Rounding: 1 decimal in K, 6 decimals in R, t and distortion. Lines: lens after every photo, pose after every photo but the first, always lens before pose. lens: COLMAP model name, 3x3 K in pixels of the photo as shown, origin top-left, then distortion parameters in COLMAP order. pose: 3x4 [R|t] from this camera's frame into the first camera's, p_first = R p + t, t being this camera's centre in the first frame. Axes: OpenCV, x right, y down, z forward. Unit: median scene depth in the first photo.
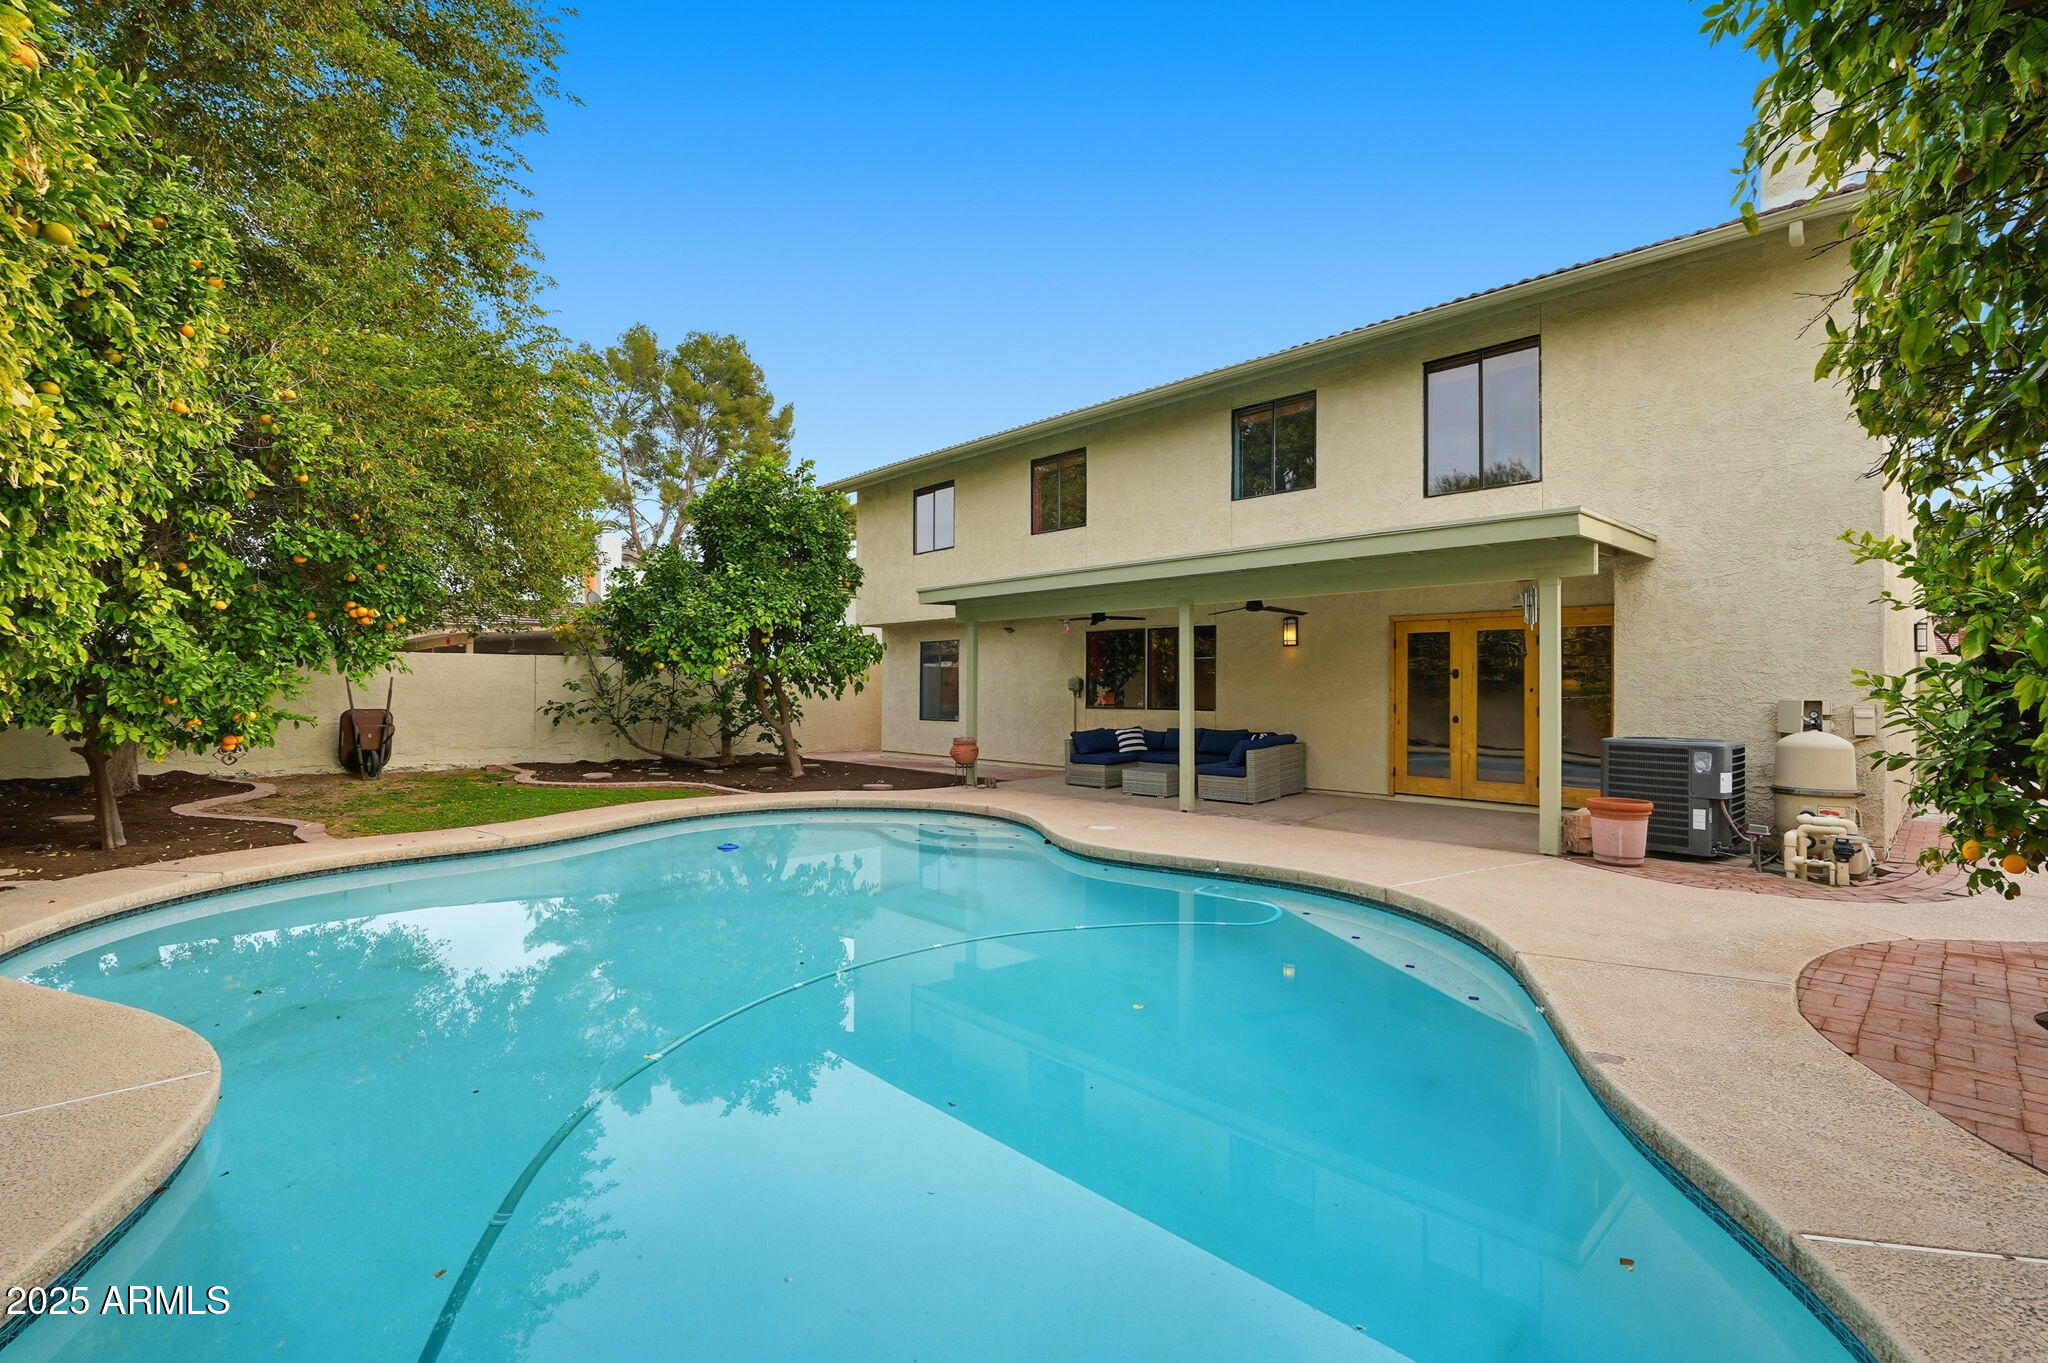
lens RADIAL K [[968.0, 0, 1009.3], [0, 968.0, 685.0], [0, 0, 1]] dist [-0.000152, -0.000023]
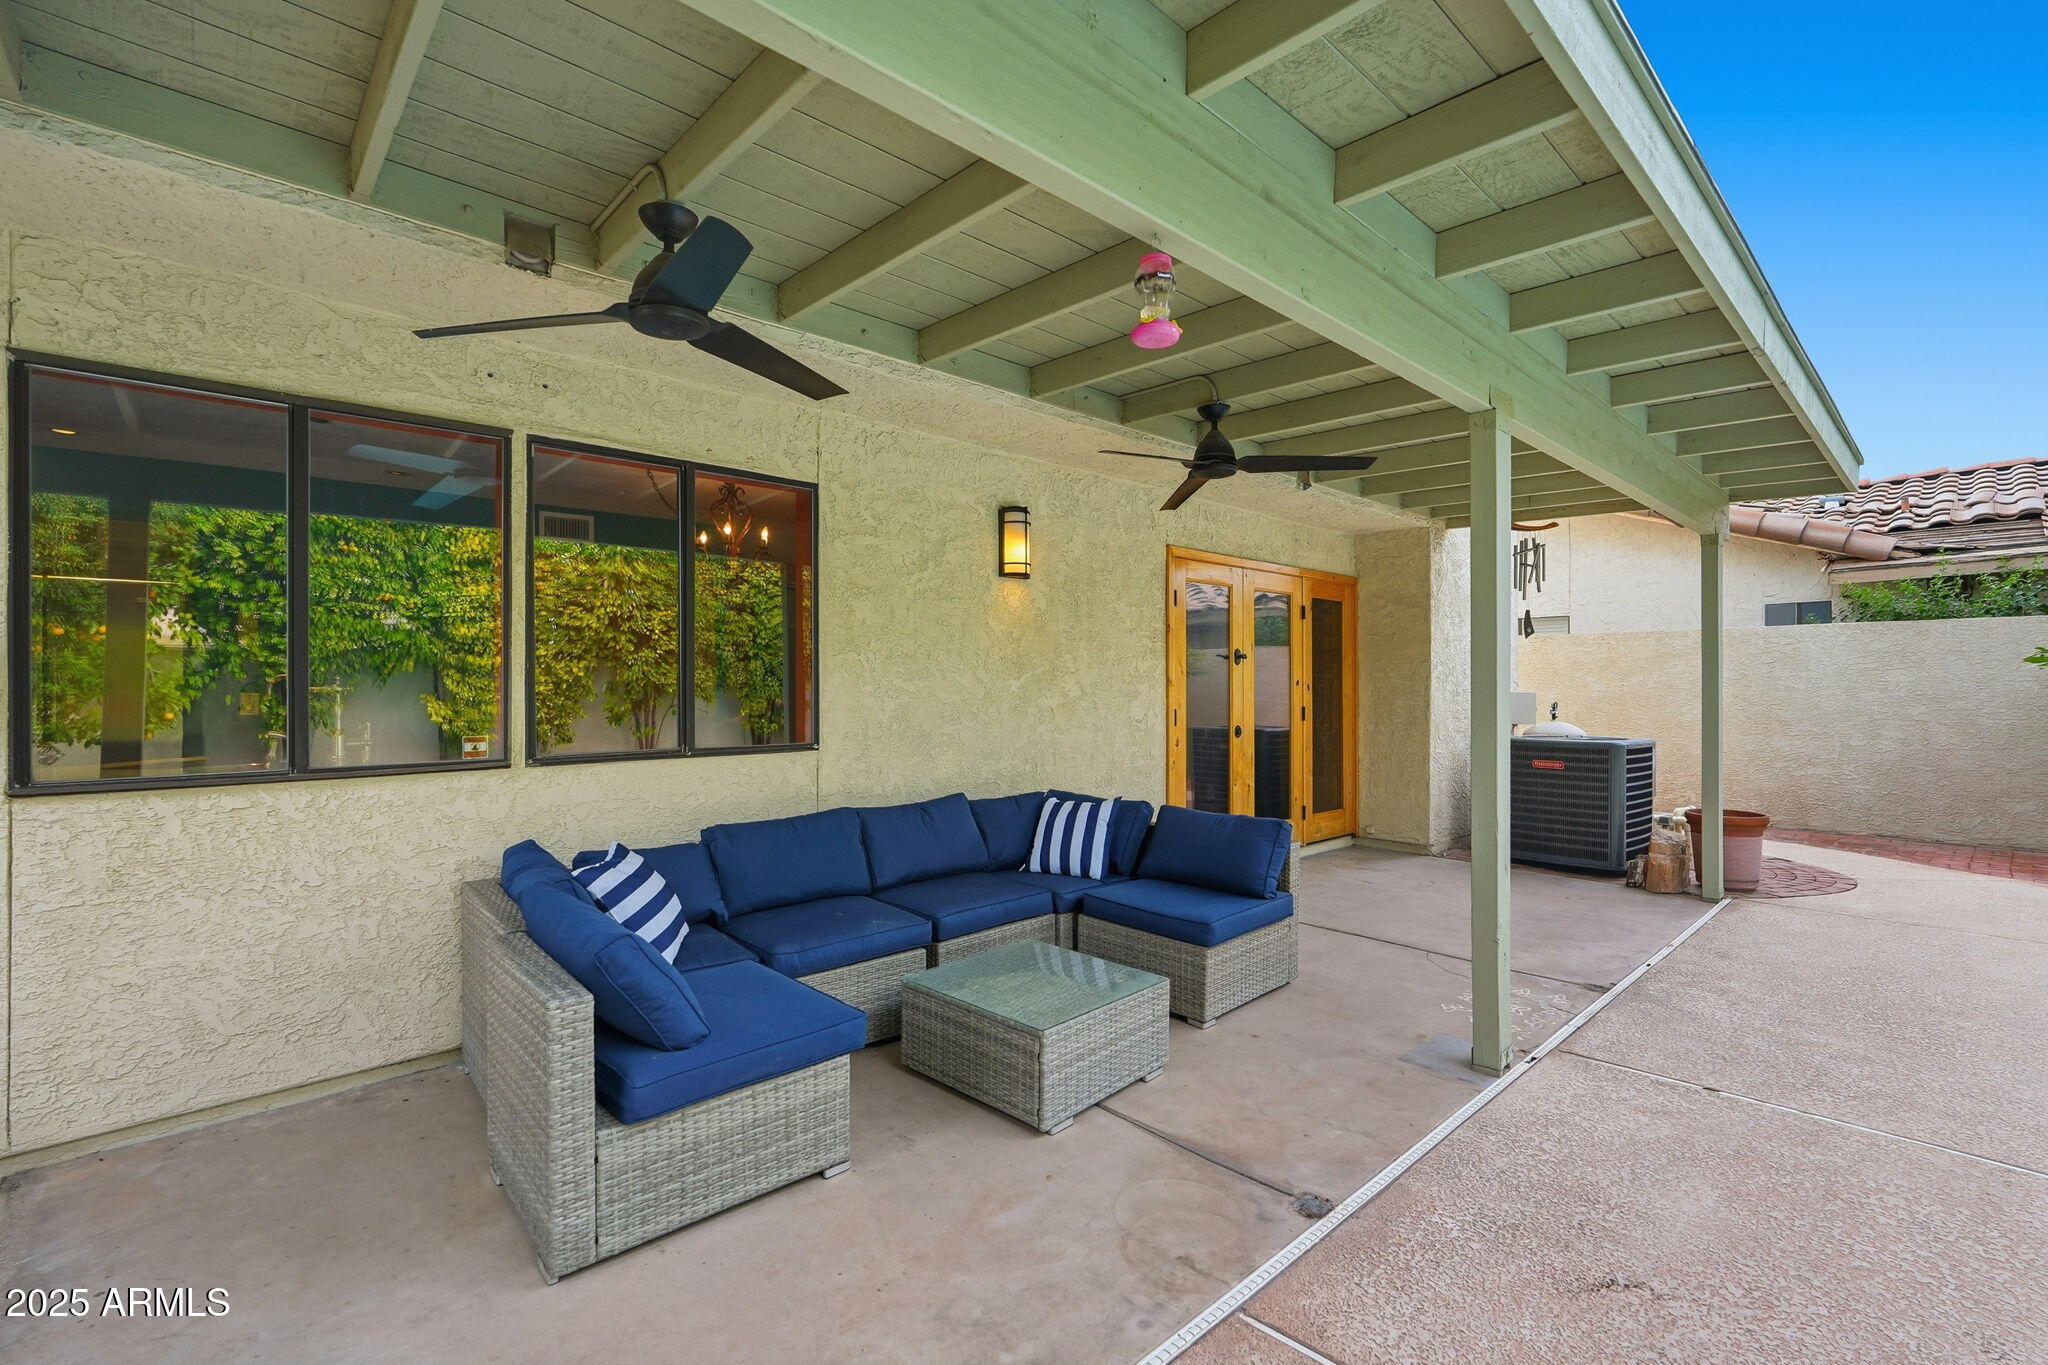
lens RADIAL K [[893.7, 0, 1023.7], [0, 893.7, 683.3], [0, 0, 1]] dist [-0.004949, 0.002103]
pose [[0.007666, 0.008191, 0.999937, -0.094708], [0.004690, 0.999955, -0.008227, 0.008020], [-0.999960, 0.004752, 0.007627, 1.028279]]
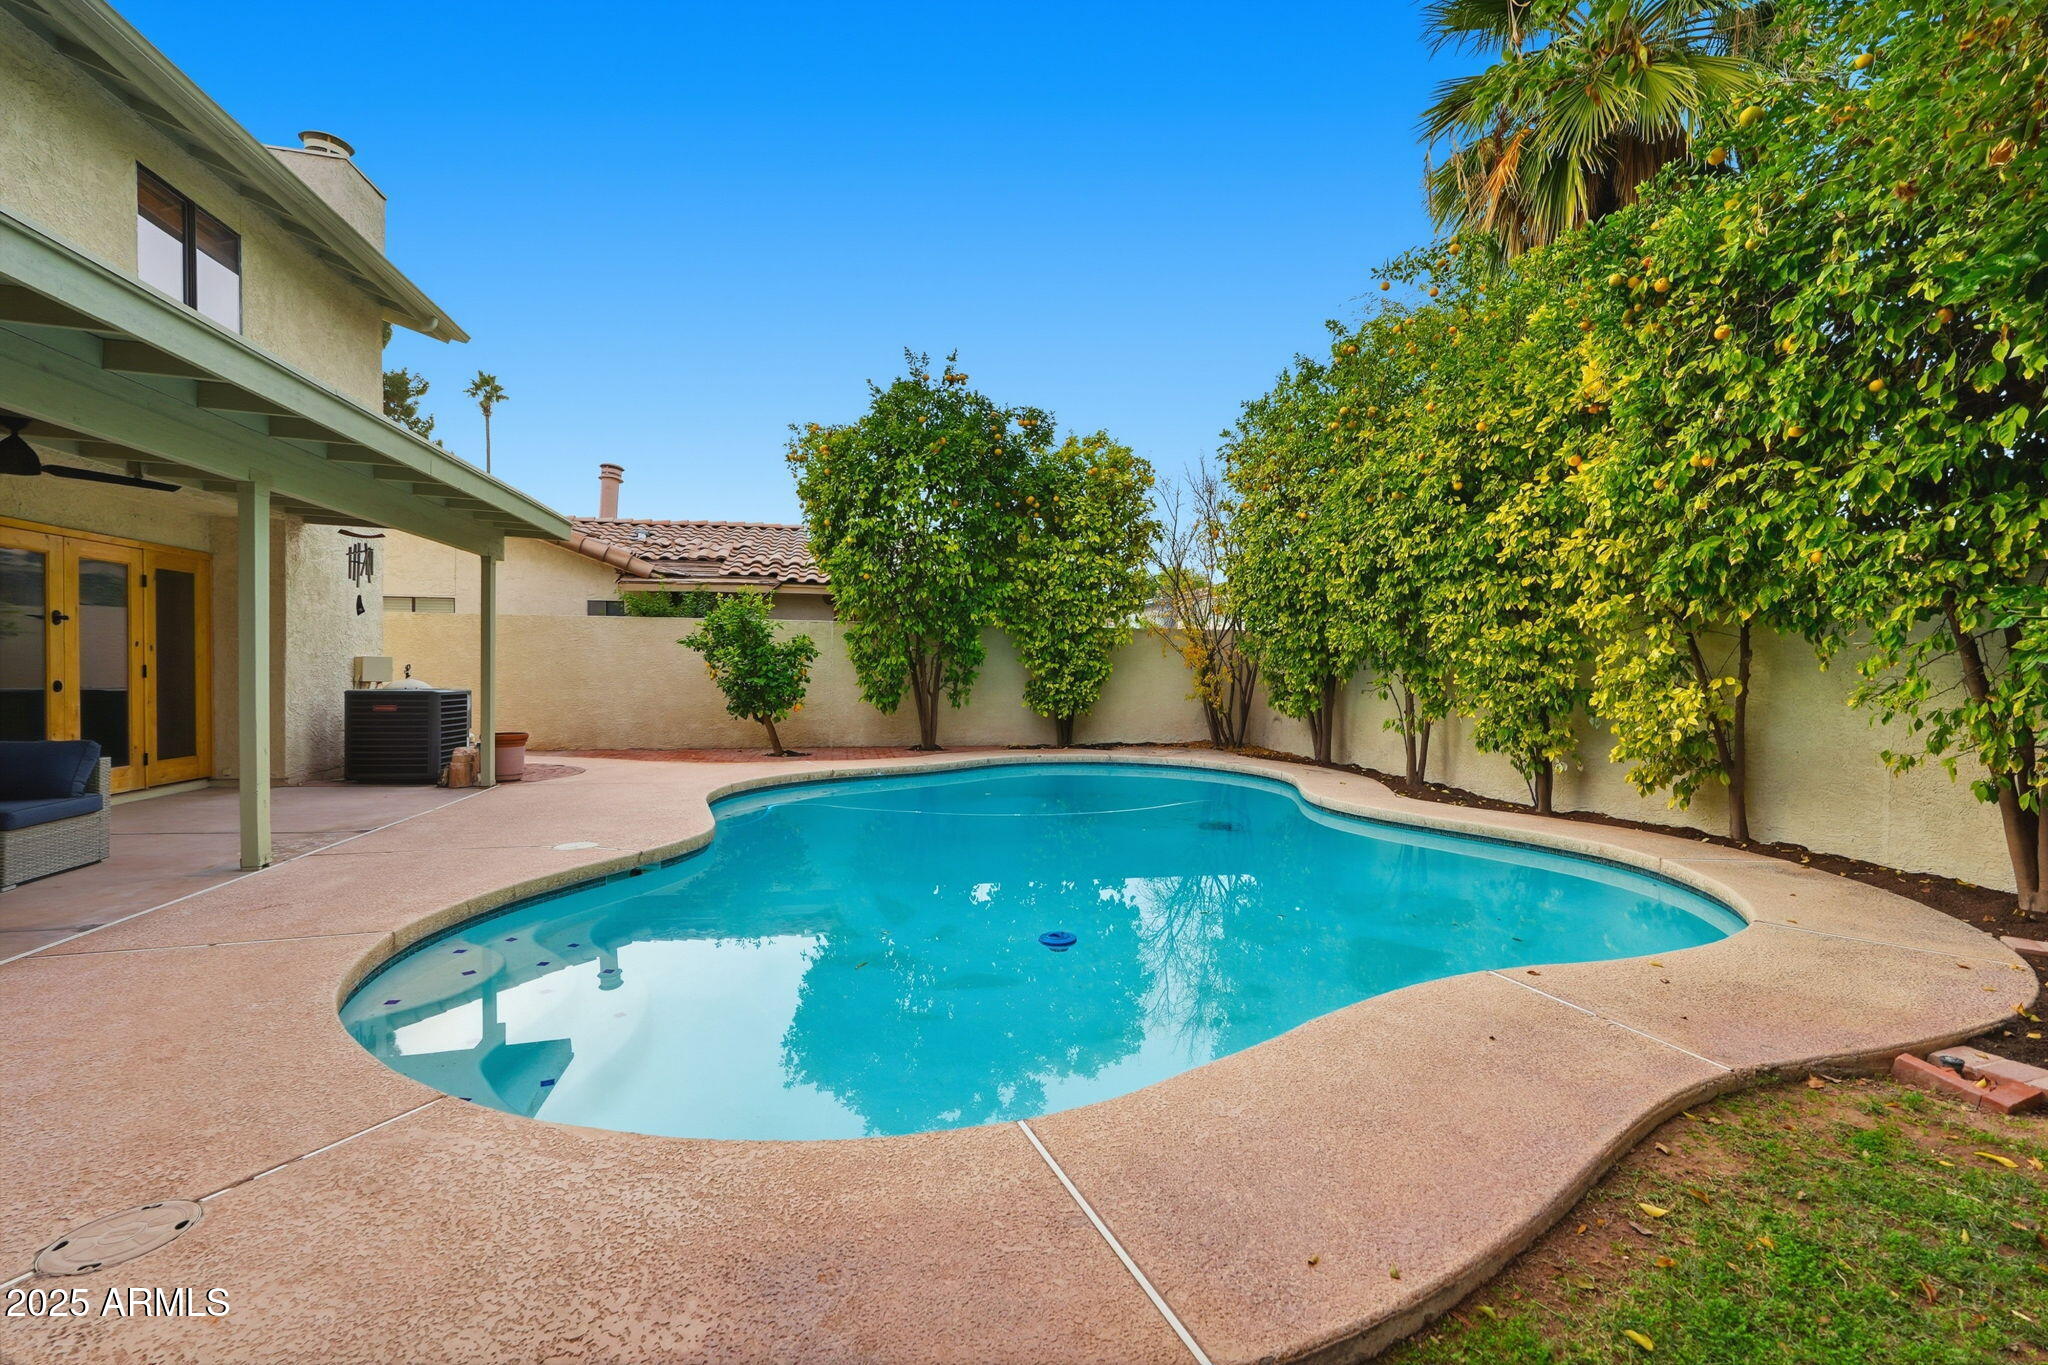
lens RADIAL K [[893.7, 0, 1023.3], [0, 893.7, 682.1], [0, 0, 1]] dist [-0.004949, 0.002103]
pose [[-0.856462, -0.013711, 0.516028, -0.383426], [-0.004969, 0.999820, 0.018319, 0.016473], [-0.516186, 0.013125, -0.856376, 1.074581]]
